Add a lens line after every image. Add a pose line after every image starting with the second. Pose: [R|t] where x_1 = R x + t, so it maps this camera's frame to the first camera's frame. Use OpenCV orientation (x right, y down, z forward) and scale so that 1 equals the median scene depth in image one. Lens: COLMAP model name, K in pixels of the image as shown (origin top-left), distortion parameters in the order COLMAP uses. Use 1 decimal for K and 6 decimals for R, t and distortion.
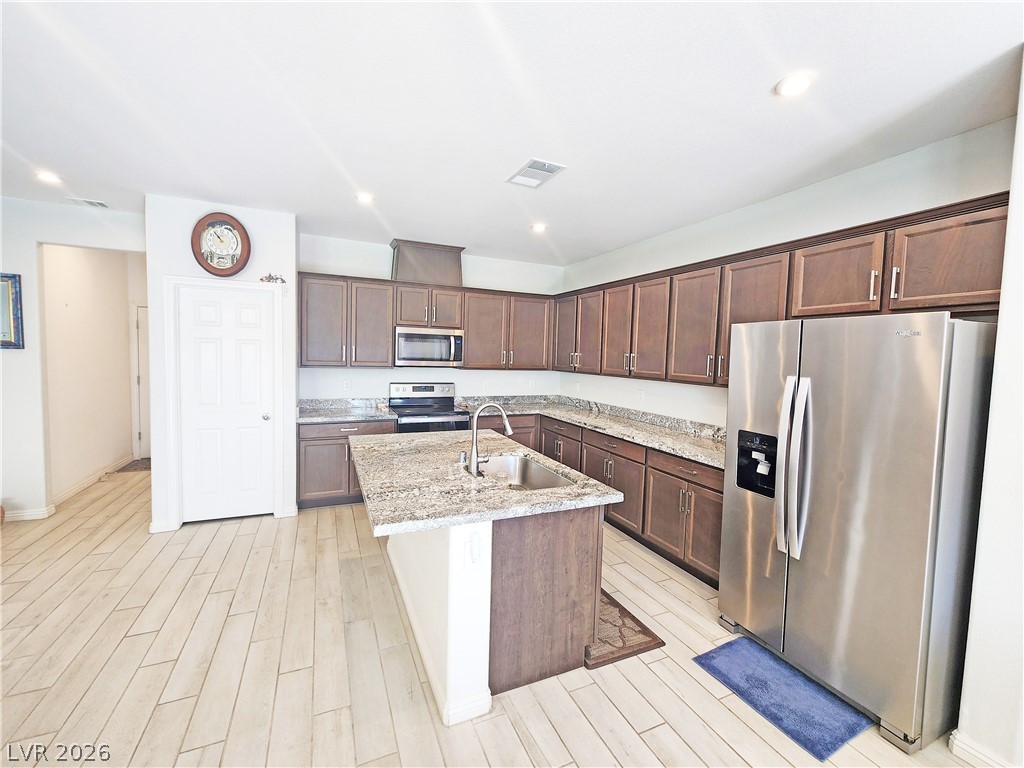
lens RADIAL K [[420.6, 0, 509.2], [0, 420.6, 376.3], [0, 0, 1]] dist [-0.001503, 0.000640]
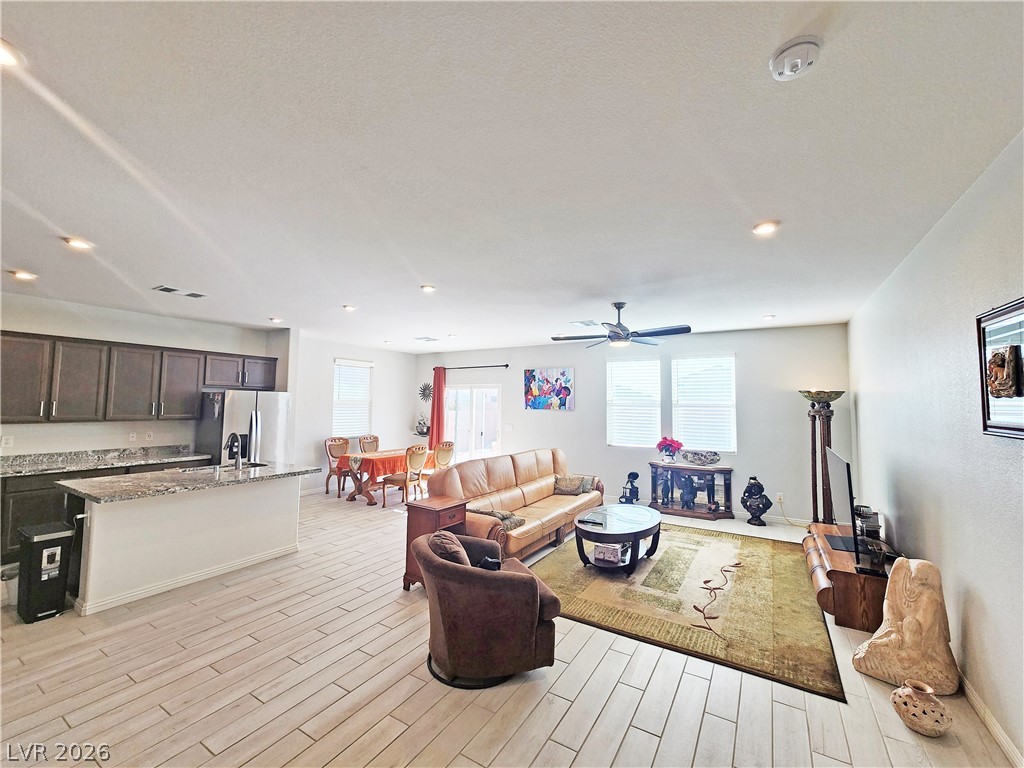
lens RADIAL K [[420.6, 0, 506.8], [0, 420.6, 375.7], [0, 0, 1]] dist [-0.001503, 0.000640]
pose [[-0.559059, 0.023543, 0.828793, -1.355161], [0.019055, 0.999698, -0.015545, -0.082818], [-0.828909, 0.007102, -0.559339, 0.612768]]
